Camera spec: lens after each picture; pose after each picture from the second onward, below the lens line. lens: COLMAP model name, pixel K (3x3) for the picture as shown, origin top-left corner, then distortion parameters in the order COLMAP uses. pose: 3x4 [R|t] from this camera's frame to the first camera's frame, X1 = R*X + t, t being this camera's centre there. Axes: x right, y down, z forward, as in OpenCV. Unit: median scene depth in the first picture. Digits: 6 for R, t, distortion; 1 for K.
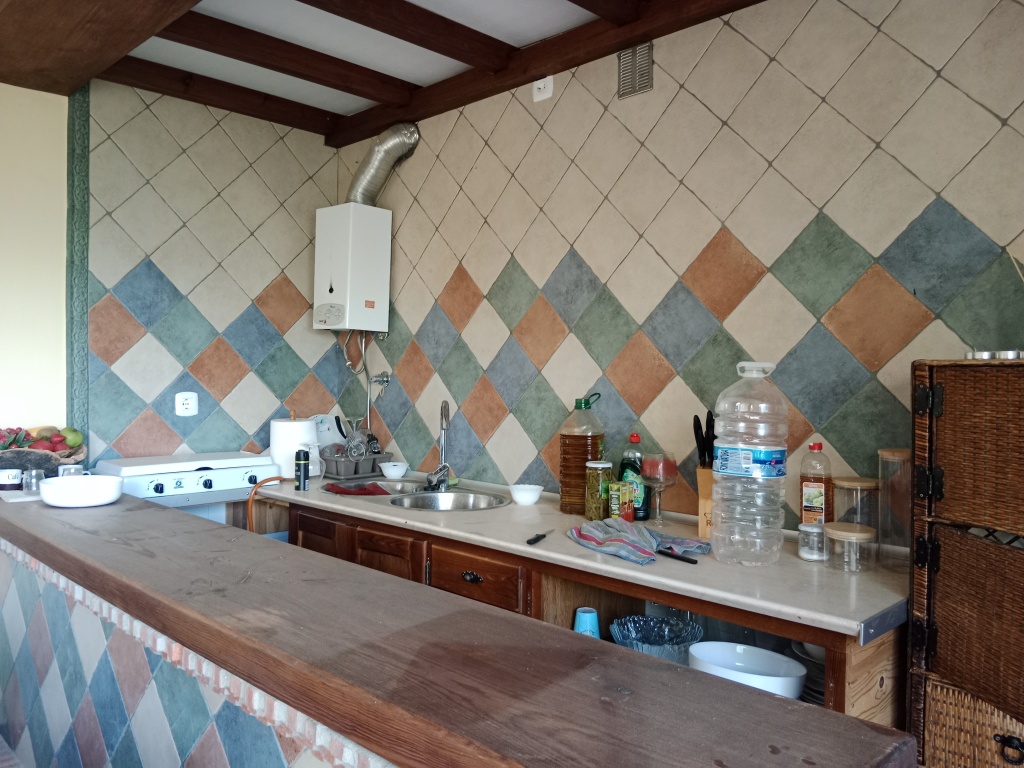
lens RADIAL K [[817.3, 0, 511.9], [0, 817.3, 386.8], [0, 0, 1]] dist [0.057503, -0.133119]
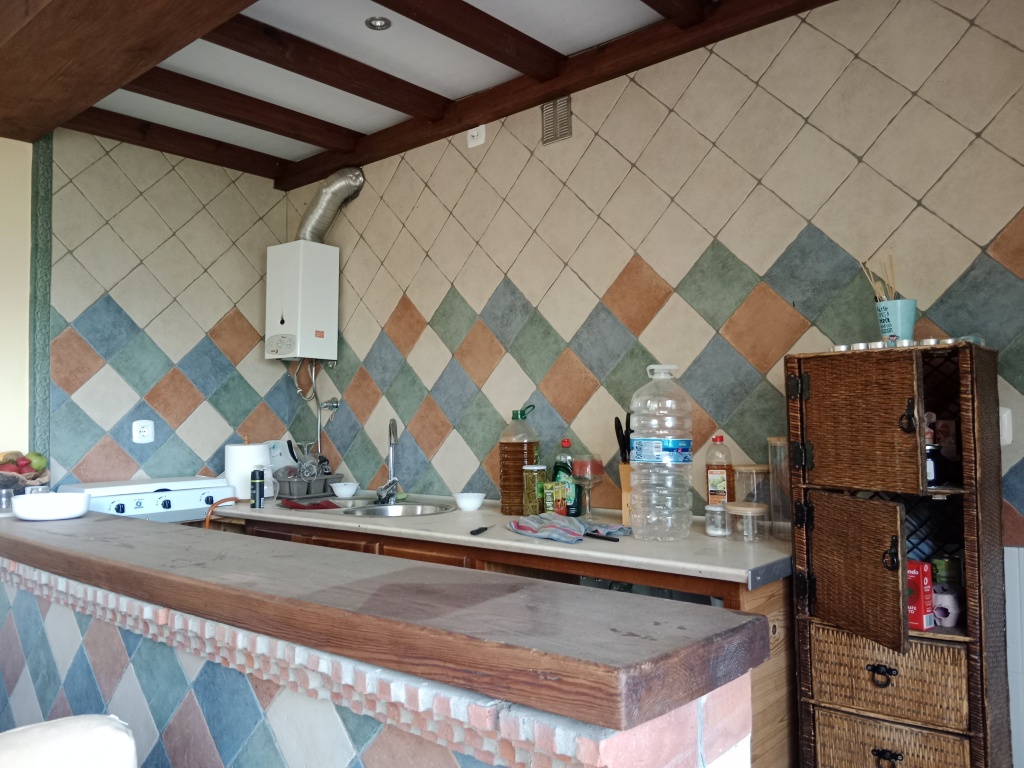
lens RADIAL K [[817.3, 0, 516.7], [0, 817.3, 384.4], [0, 0, 1]] dist [0.057503, -0.133119]
pose [[0.996984, -0.022328, 0.074332, 0.002556], [0.026620, 0.998004, -0.057263, 0.044554], [-0.072905, 0.059069, 0.995588, -0.107906]]
